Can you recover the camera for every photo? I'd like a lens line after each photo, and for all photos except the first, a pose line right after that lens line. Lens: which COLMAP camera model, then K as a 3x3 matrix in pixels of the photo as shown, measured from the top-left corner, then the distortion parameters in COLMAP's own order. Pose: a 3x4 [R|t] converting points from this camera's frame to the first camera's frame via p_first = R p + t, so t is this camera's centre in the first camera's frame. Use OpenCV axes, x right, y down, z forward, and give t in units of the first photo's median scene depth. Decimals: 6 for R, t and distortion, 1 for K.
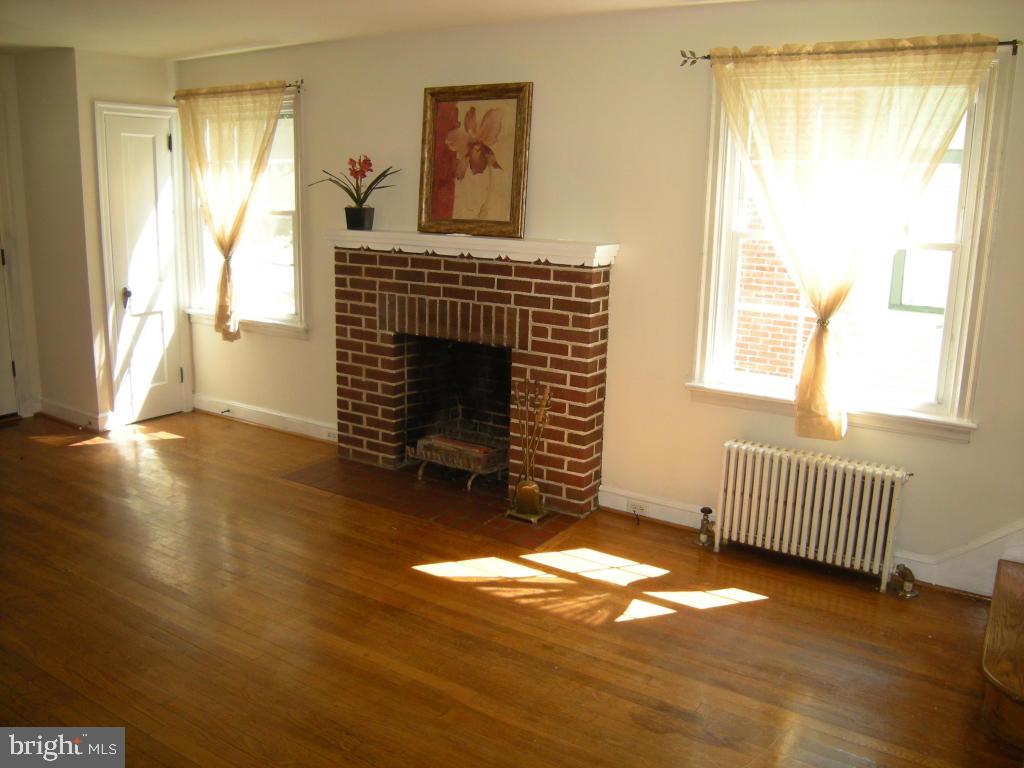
lens RADIAL K [[857.1, 0, 516.7], [0, 857.1, 376.3], [0, 0, 1]] dist [-0.118895, 0.054365]
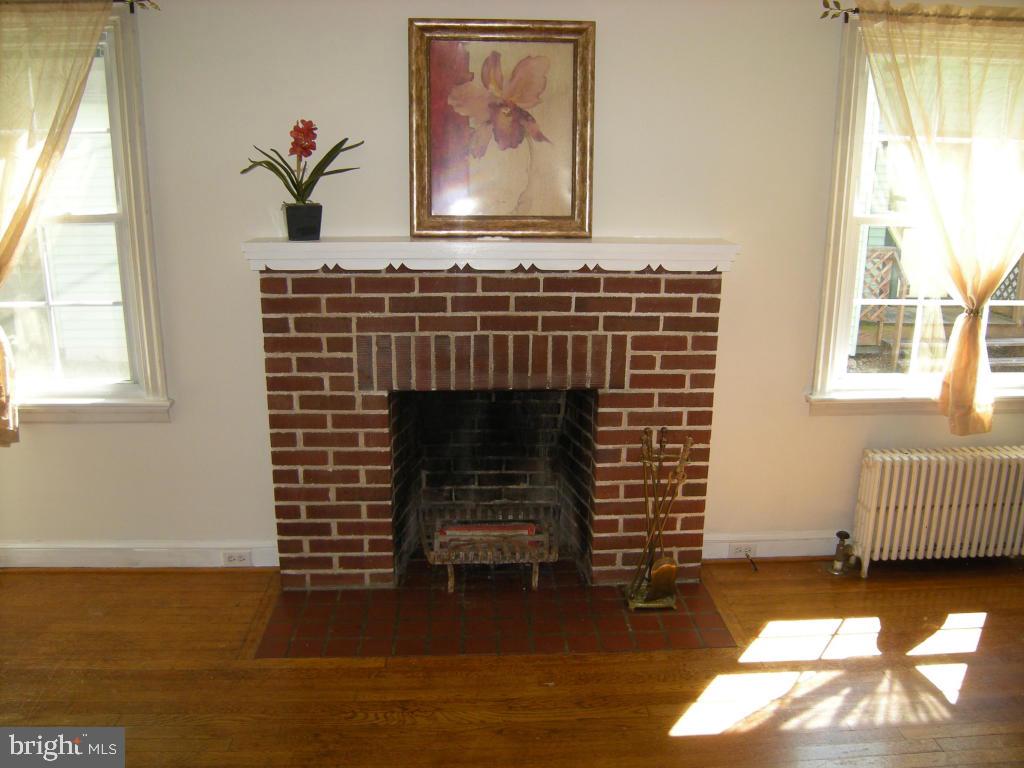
lens RADIAL K [[857.1, 0, 506.4], [0, 857.1, 376.8], [0, 0, 1]] dist [-0.118895, 0.054365]
pose [[0.811500, -0.164262, 0.560789, -0.474656], [0.136218, 0.986415, 0.091817, -0.119930], [-0.568253, 0.001880, 0.822852, 0.435510]]
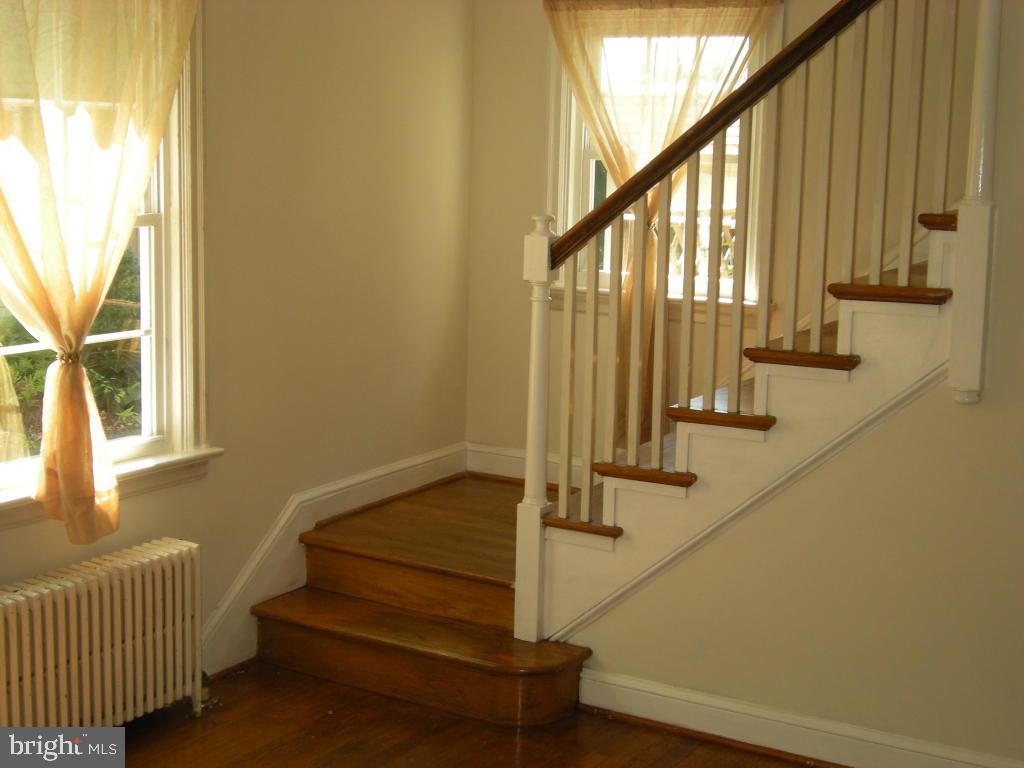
lens RADIAL K [[1505.6, 0, 516.6], [0, 1505.6, 380.7], [0, 0, 1]] dist [0.007282, 0.000000]
pose [[-0.036457, -0.177087, 0.983520, -0.606901], [0.186812, 0.965617, 0.180788, -0.151421], [-0.981719, 0.190325, -0.002122, 0.551950]]
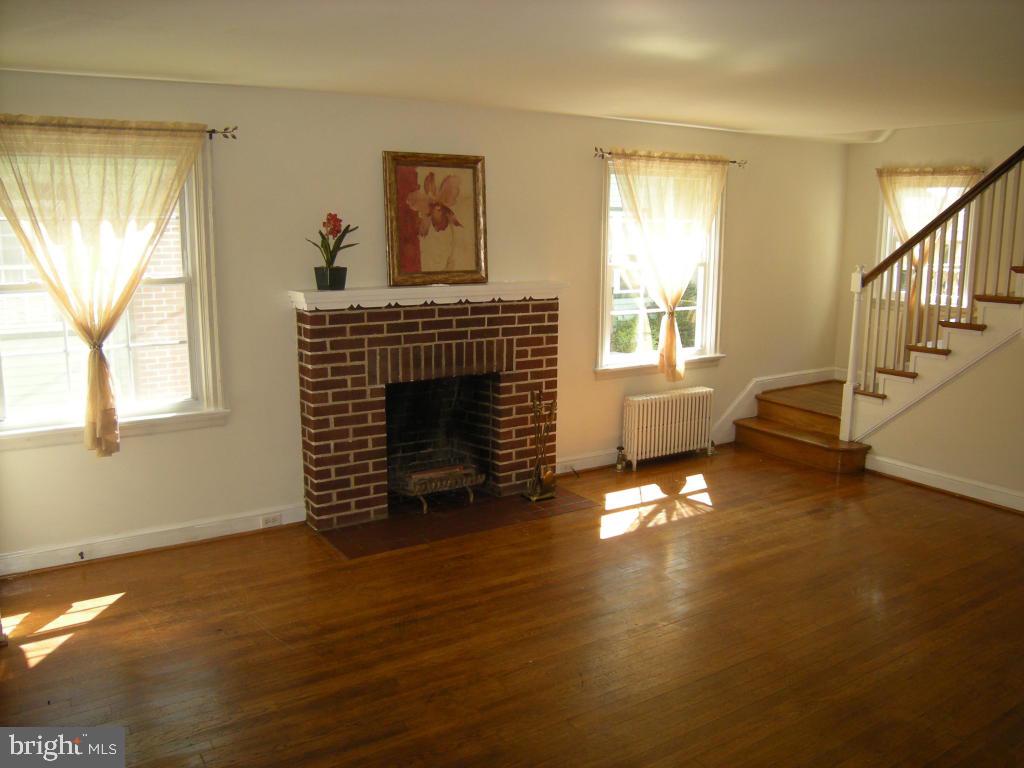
lens RADIAL K [[857.1, 0, 522.4], [0, 857.1, 388.9], [0, 0, 1]] dist [-0.118895, 0.054365]
pose [[0.402040, -0.194661, 0.894691, -1.086242], [0.195576, 0.972846, 0.123781, -0.153452], [-0.894491, 0.125215, 0.429194, 0.440773]]
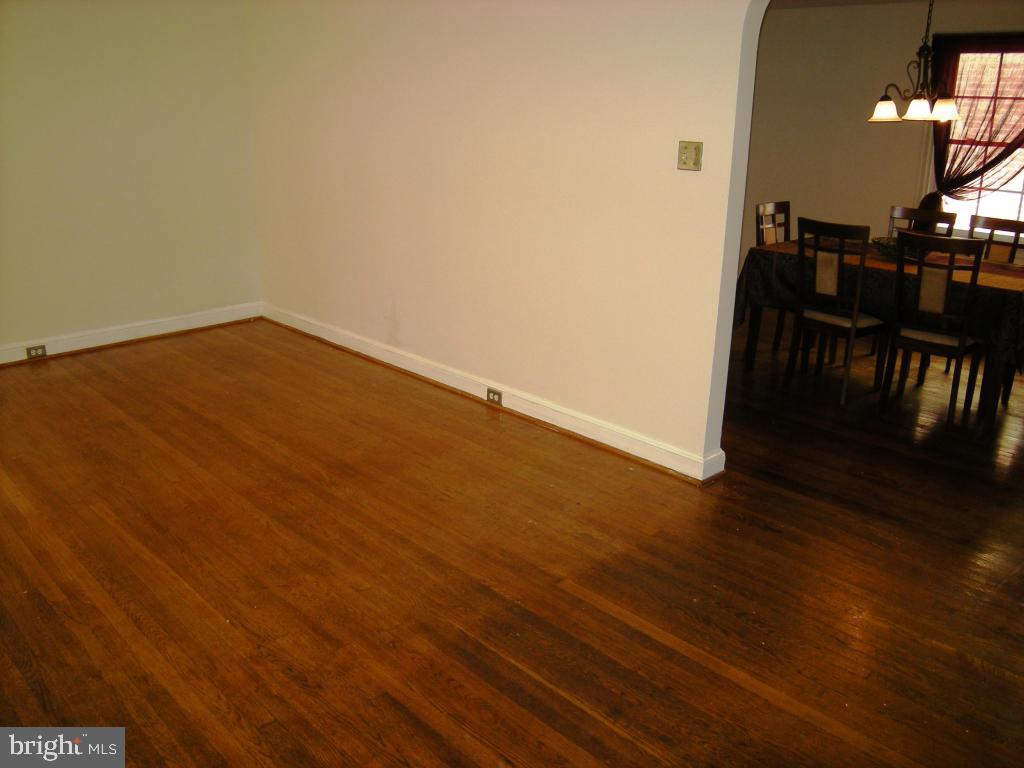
lens RADIAL K [[857.1, 0, 510.7], [0, 857.1, 385.4], [0, 0, 1]] dist [-0.118895, 0.054365]
pose [[-0.970338, -0.113876, 0.213253, -0.749603], [0.010739, 0.860934, 0.508603, -0.274782], [-0.241514, 0.495807, -0.834174, 1.182161]]
